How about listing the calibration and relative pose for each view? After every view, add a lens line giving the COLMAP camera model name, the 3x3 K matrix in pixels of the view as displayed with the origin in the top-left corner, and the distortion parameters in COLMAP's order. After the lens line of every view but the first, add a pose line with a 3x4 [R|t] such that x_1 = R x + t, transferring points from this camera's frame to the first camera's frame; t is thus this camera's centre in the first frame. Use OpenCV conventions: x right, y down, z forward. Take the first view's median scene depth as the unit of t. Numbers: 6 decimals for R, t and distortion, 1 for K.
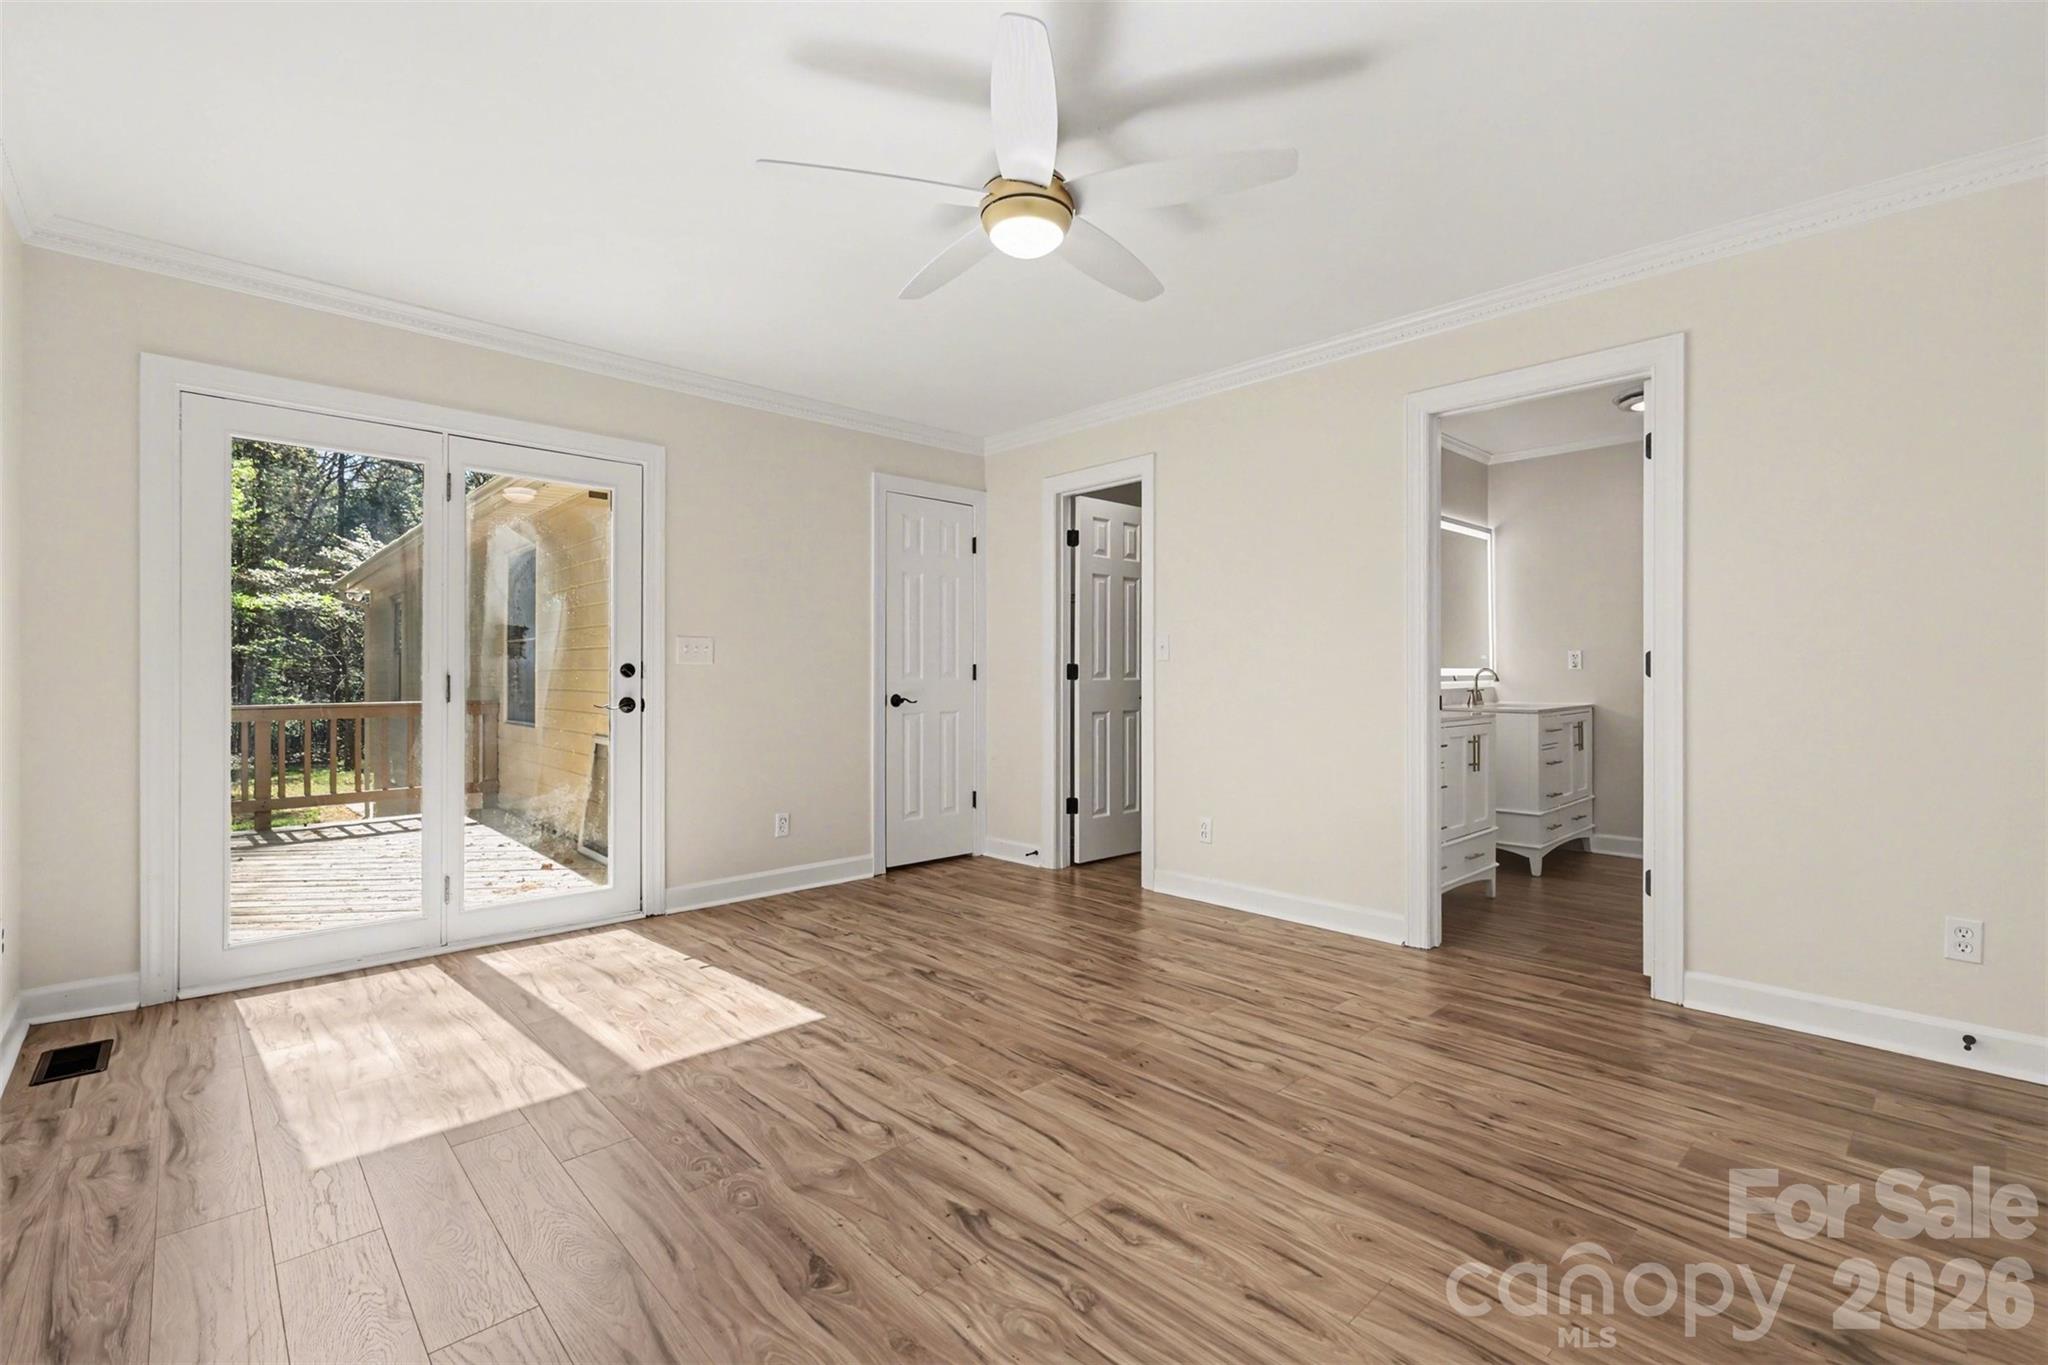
lens RADIAL K [[896.2, 0, 1022.4], [0, 896.2, 674.6], [0, 0, 1]] dist [0.002452, 0.000135]
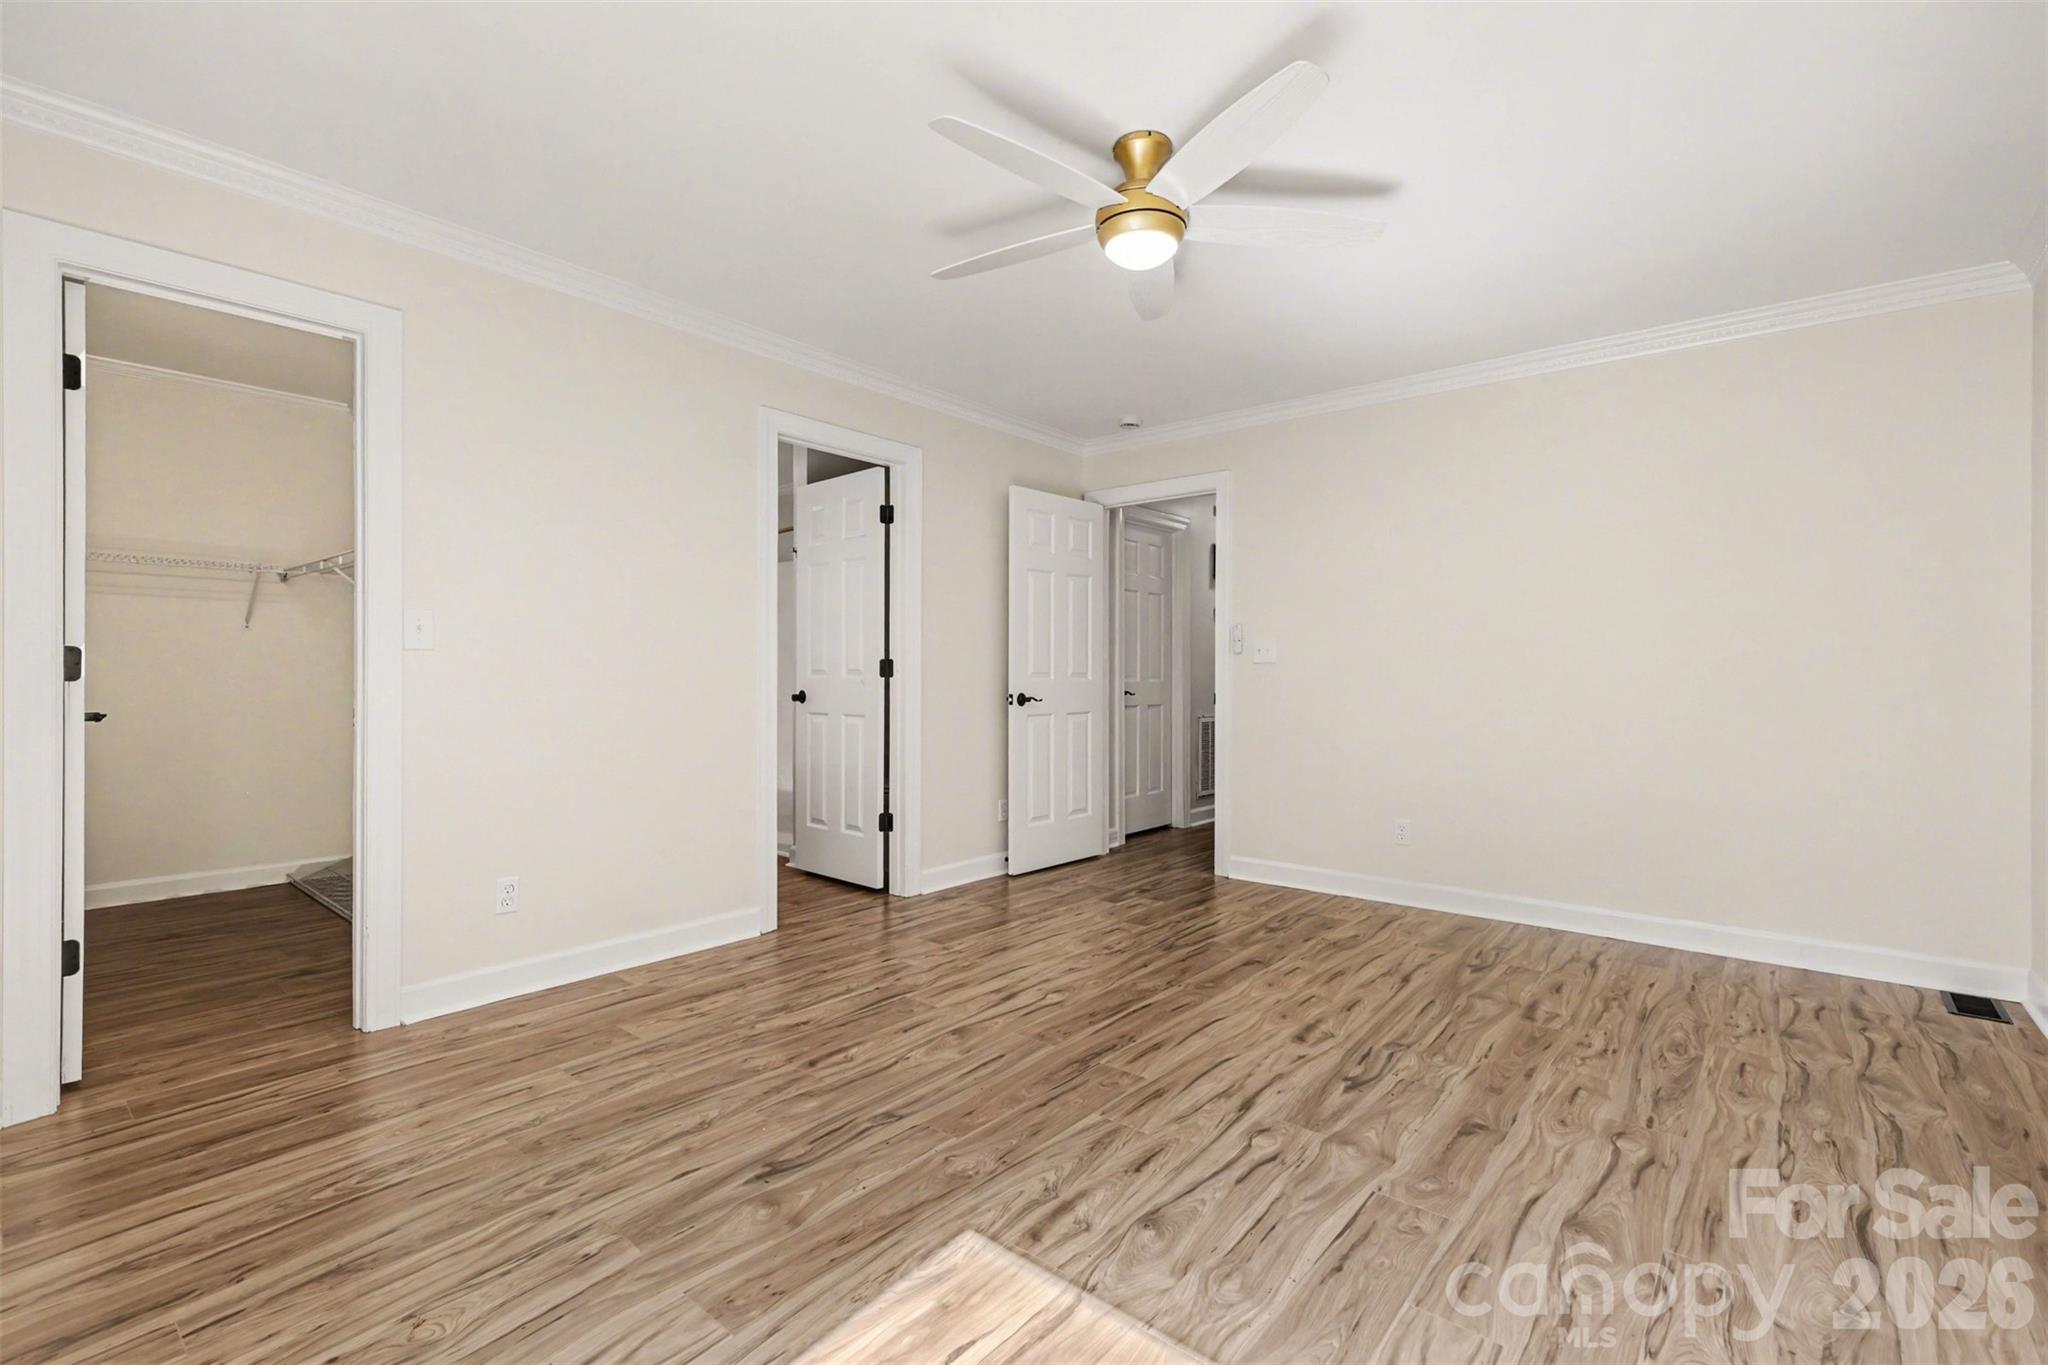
lens RADIAL K [[896.2, 0, 1016.1], [0, 896.2, 688.7], [0, 0, 1]] dist [0.002452, 0.000135]
pose [[-0.115876, -0.007681, 0.993234, -0.822305], [-0.003666, 0.999967, 0.007306, 0.002585], [-0.993257, -0.002794, -0.115900, 1.025915]]
